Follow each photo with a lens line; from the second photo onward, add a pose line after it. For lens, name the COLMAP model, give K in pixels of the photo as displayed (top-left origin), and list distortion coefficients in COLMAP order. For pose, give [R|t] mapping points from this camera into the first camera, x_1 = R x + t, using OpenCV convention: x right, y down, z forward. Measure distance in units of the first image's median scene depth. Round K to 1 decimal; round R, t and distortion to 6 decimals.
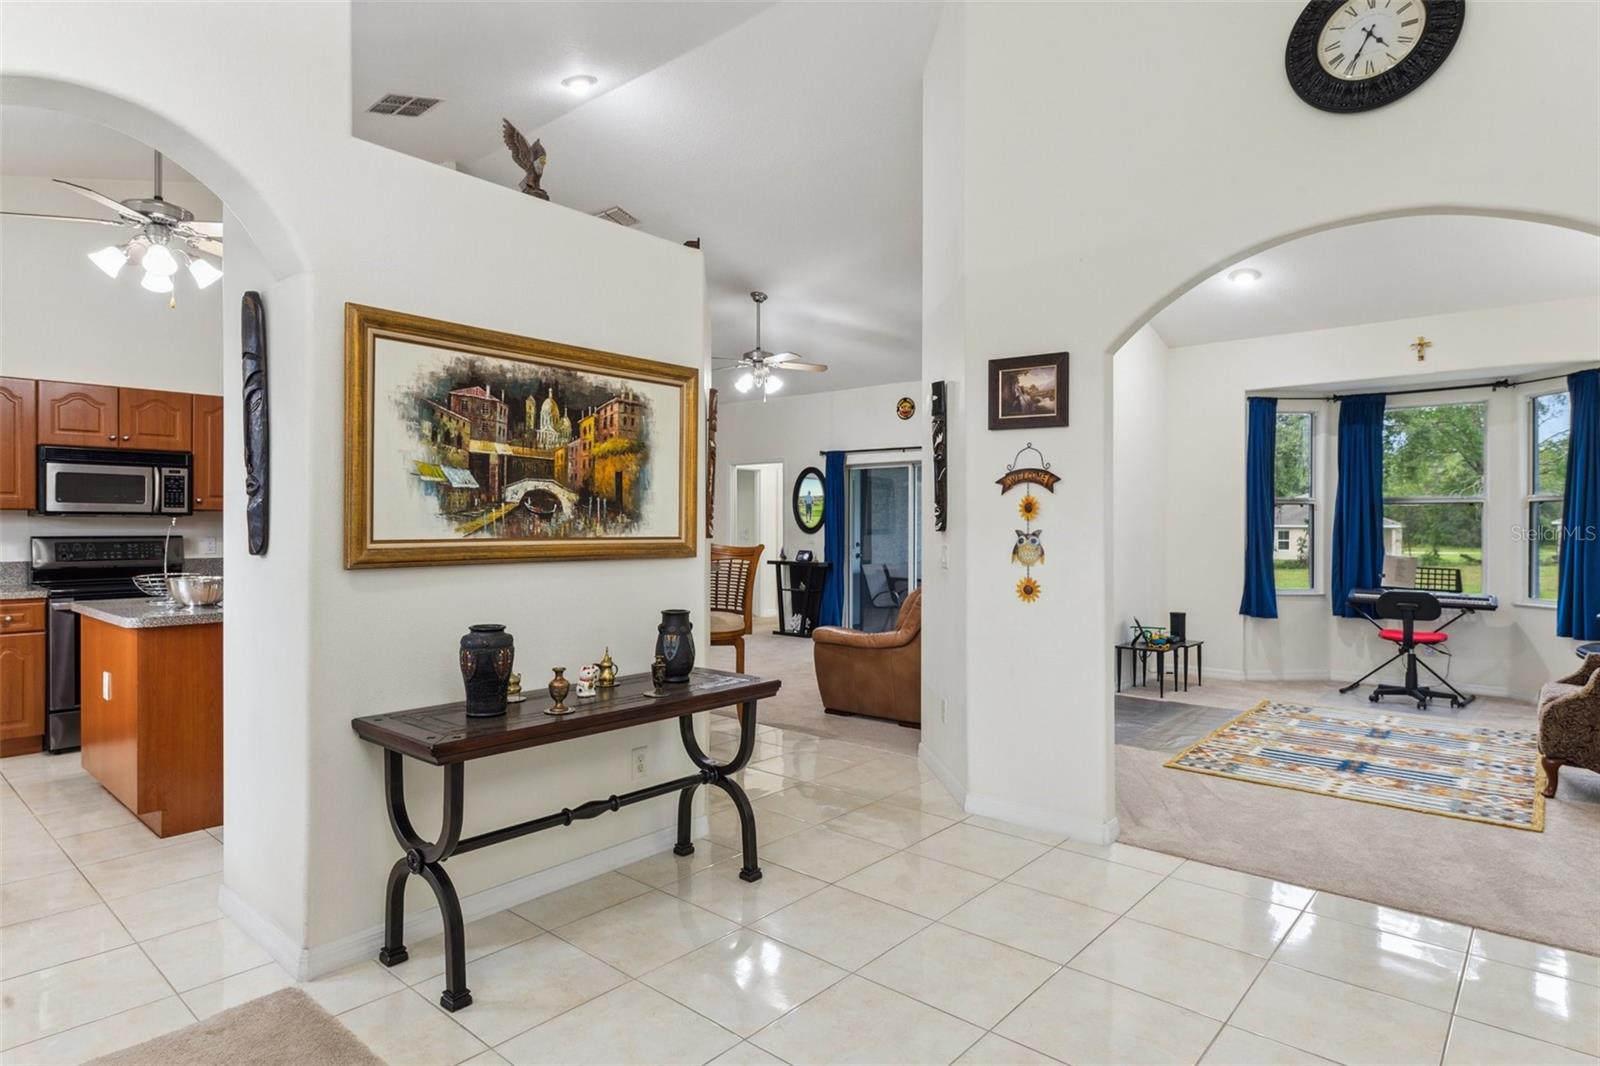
lens RADIAL K [[873.7, 0, 802.4], [0, 873.7, 530.4], [0, 0, 1]] dist [0.003410, -0.002103]
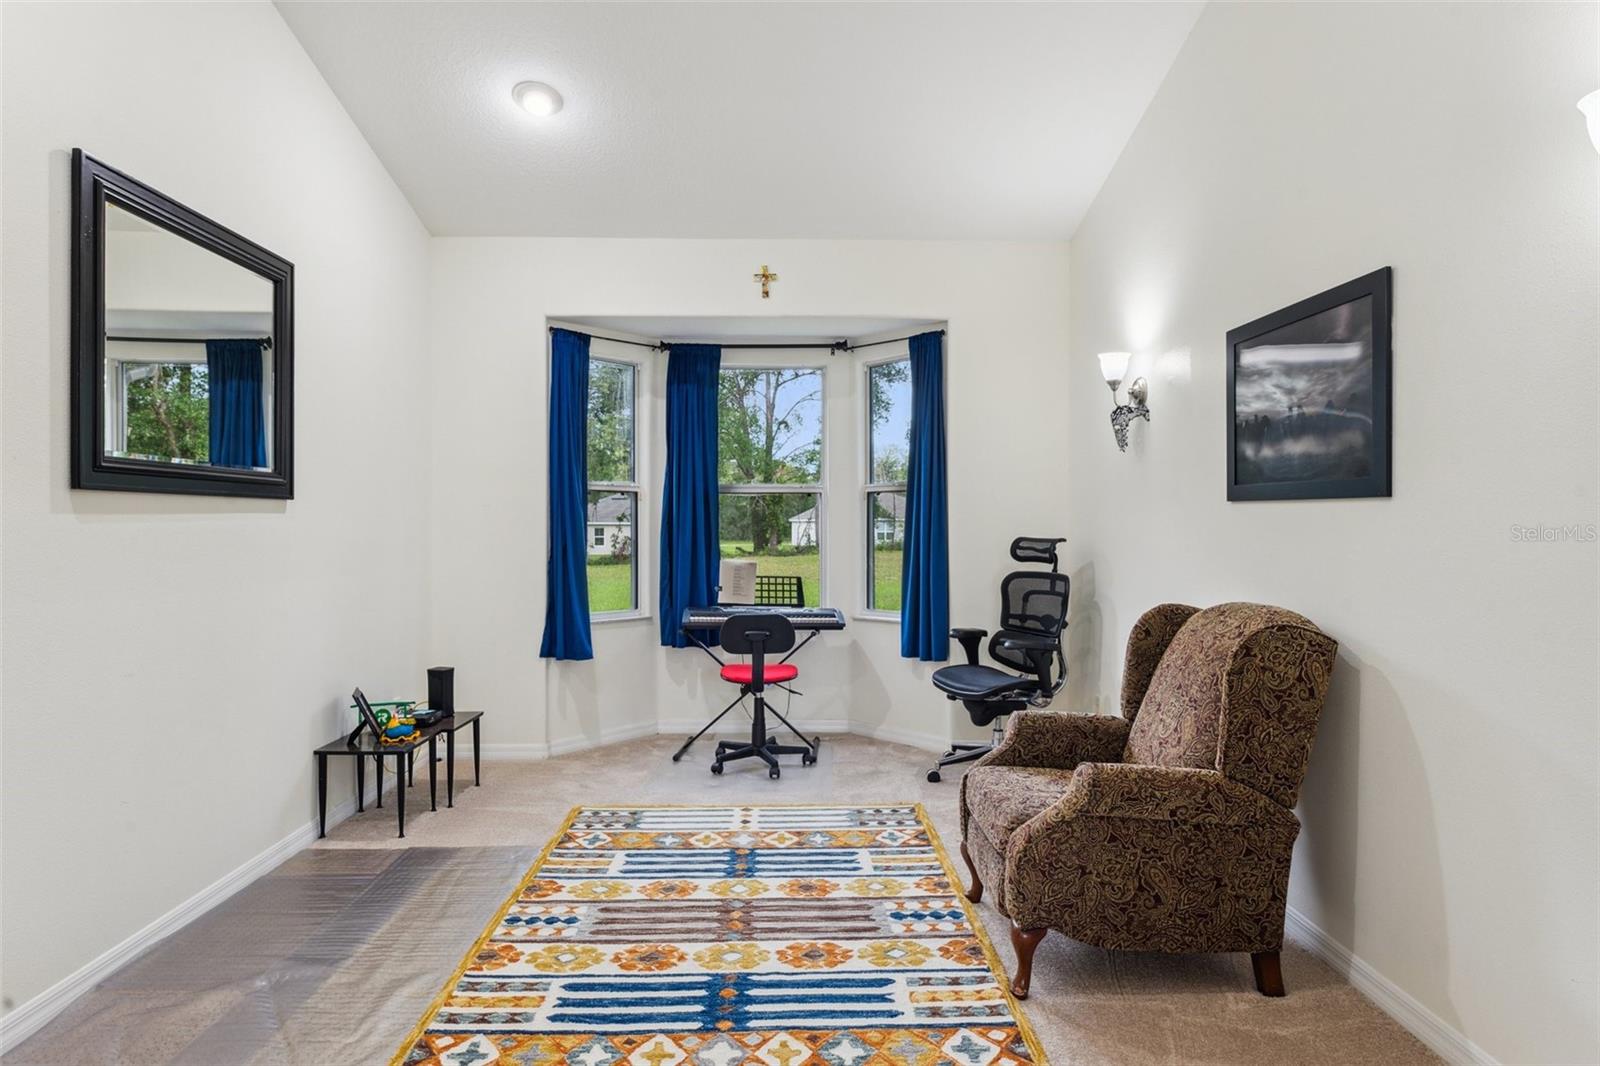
lens RADIAL K [[873.7, 0, 795.3], [0, 873.7, 523.5], [0, 0, 1]] dist [0.003410, -0.002103]
pose [[0.748847, -0.002774, 0.662737, 0.226672], [0.005828, 0.999980, -0.002400, -0.001544], [-0.662718, 0.005659, 0.748848, 0.413773]]
